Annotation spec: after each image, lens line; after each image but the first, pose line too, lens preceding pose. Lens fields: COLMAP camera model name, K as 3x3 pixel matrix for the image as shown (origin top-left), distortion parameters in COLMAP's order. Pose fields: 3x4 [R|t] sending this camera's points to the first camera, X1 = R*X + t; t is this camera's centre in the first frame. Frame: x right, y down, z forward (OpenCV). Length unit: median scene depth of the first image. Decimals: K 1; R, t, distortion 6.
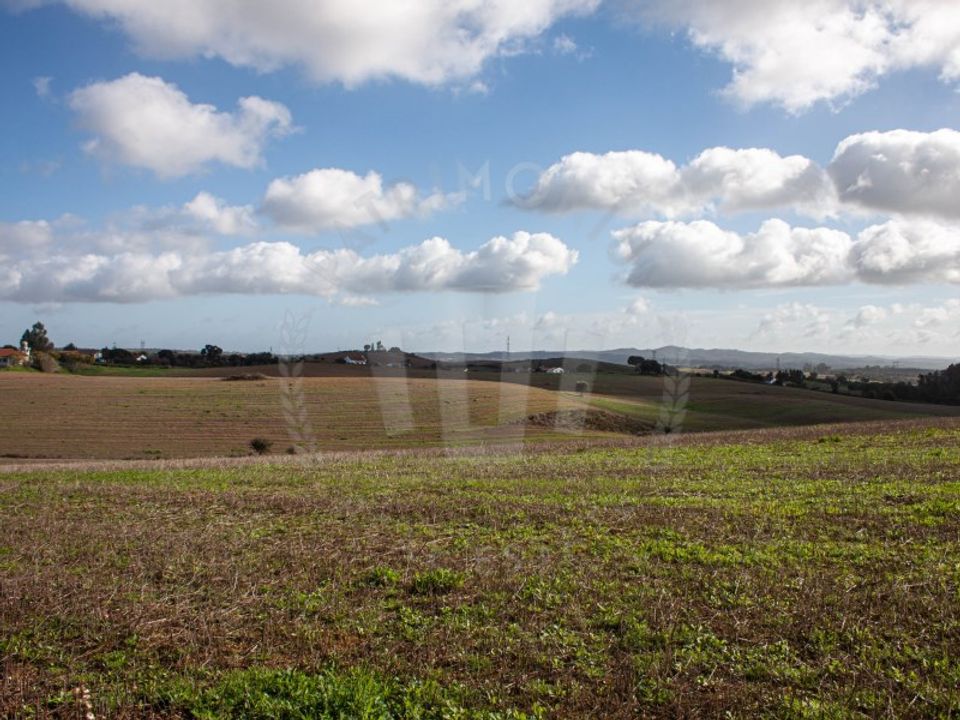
lens RADIAL K [[983.6, 0, 481.7], [0, 983.6, 354.3], [0, 0, 1]] dist [-0.011352, 0.000000]
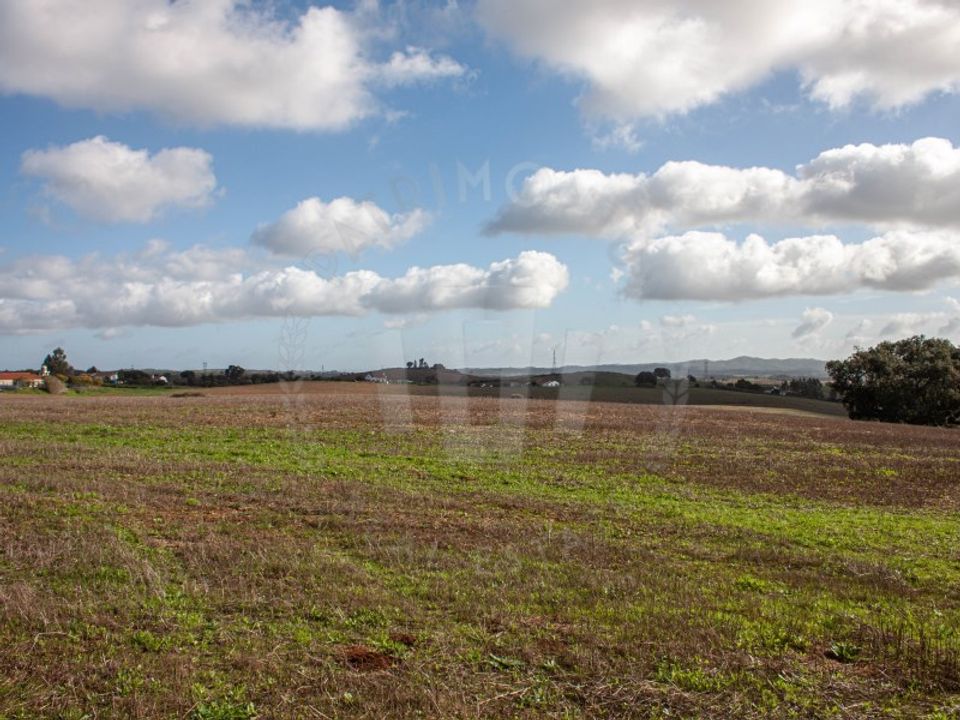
lens RADIAL K [[983.6, 0, 483.8], [0, 983.6, 359.0], [0, 0, 1]] dist [-0.011352, 0.000000]
pose [[0.995159, -0.019658, -0.096295, 0.103962], [0.018652, 0.999762, -0.011332, 0.000658], [0.096495, 0.009481, 0.995288, -0.029601]]
